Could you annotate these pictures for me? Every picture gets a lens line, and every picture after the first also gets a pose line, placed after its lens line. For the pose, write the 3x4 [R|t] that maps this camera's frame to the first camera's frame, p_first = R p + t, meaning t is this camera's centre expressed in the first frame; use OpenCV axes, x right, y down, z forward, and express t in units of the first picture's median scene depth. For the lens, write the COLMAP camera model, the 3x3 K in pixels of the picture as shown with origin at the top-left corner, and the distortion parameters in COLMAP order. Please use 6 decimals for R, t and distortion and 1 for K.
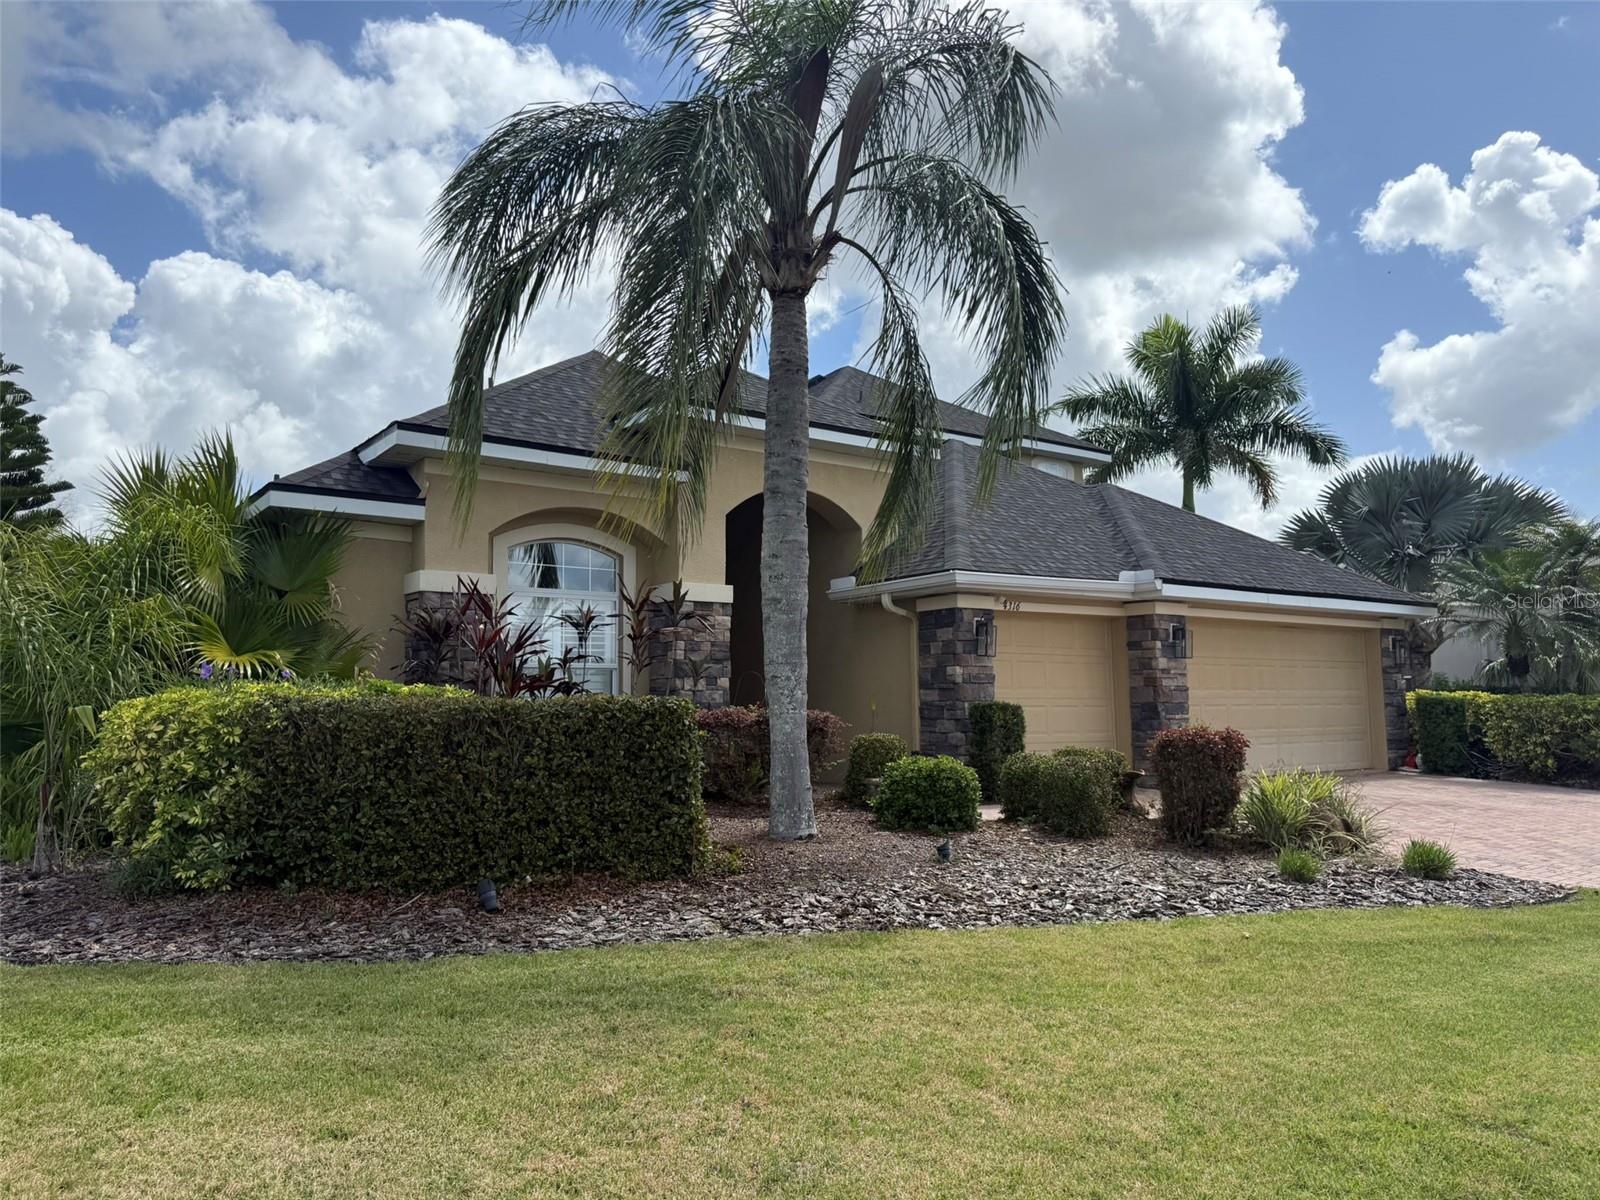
lens RADIAL K [[1109.3, 0, 800.0], [0, 1109.3, 600.0], [0, 0, 1]] dist [0.086133, -0.125745]
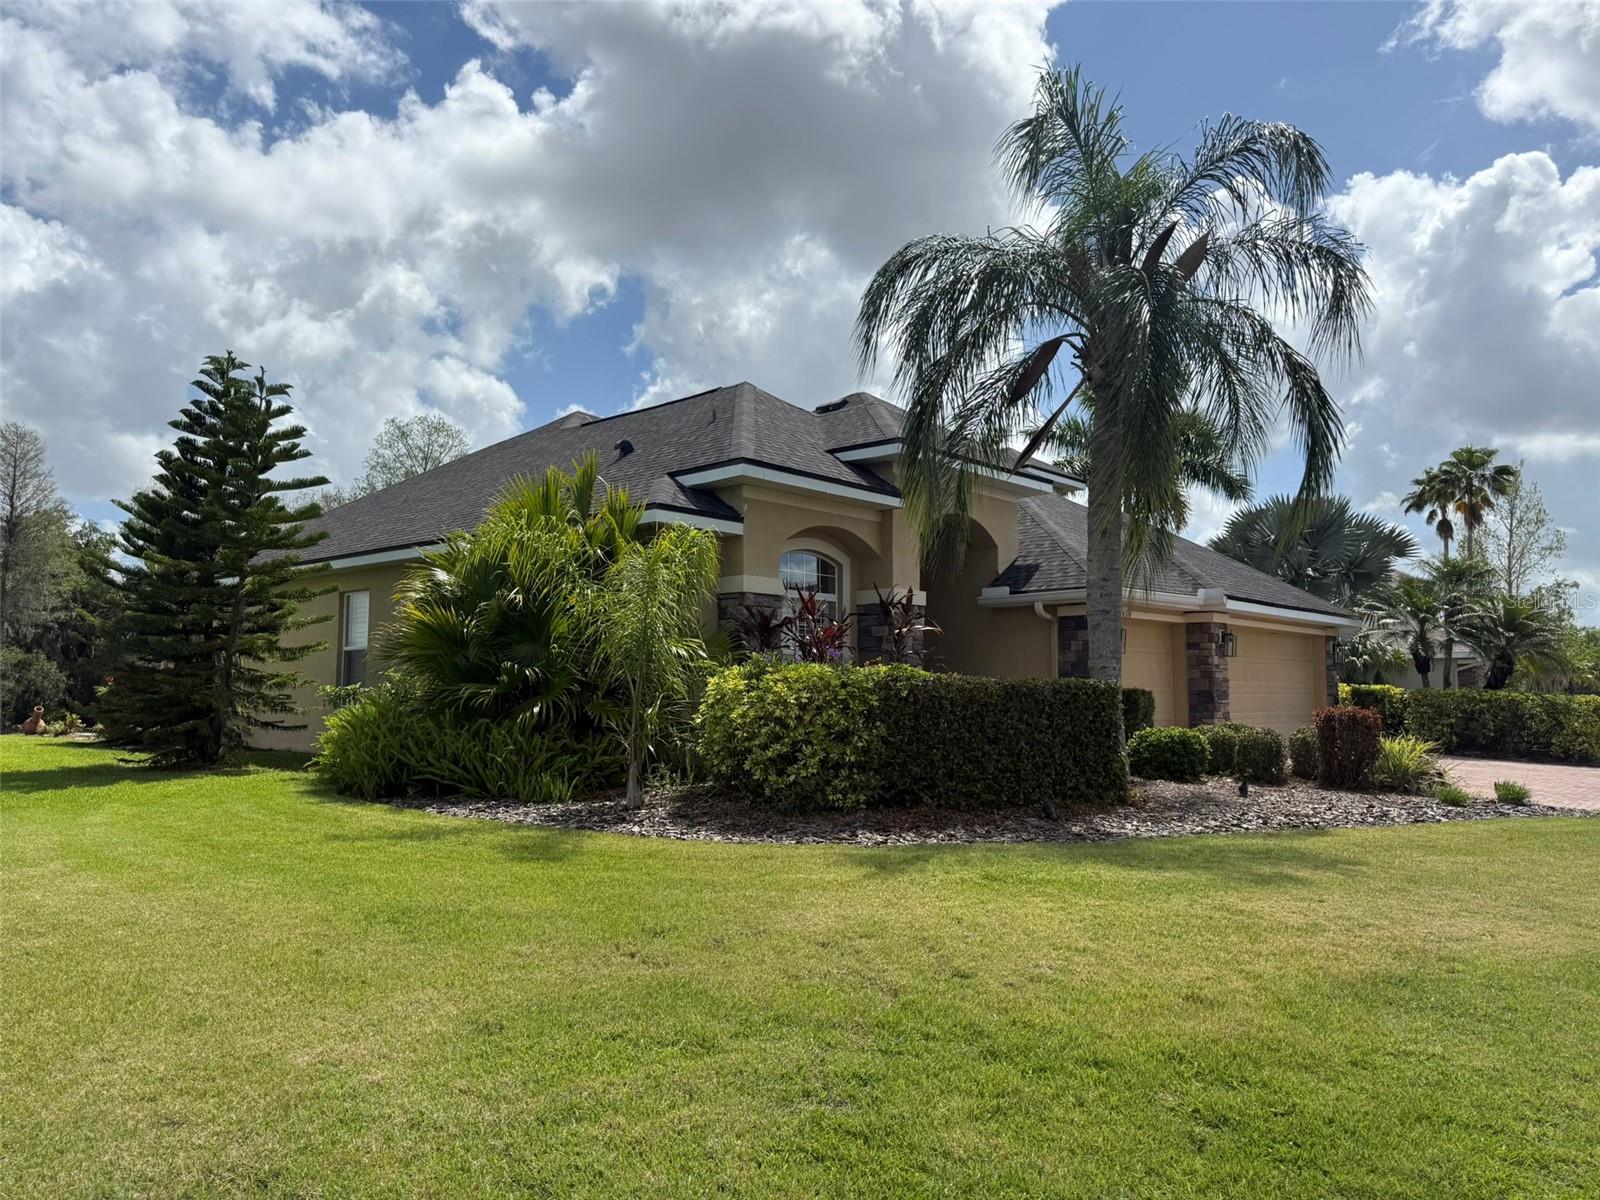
lens RADIAL K [[1123.8, 0, 800.0], [0, 1123.8, 600.0], [0, 0, 1]] dist [0.021703, -0.038068]
pose [[0.979671, 0.028859, 0.198522, -0.421347], [-0.030924, 0.999495, 0.007313, -0.008172], [-0.198211, -0.013304, 0.980069, -0.188335]]
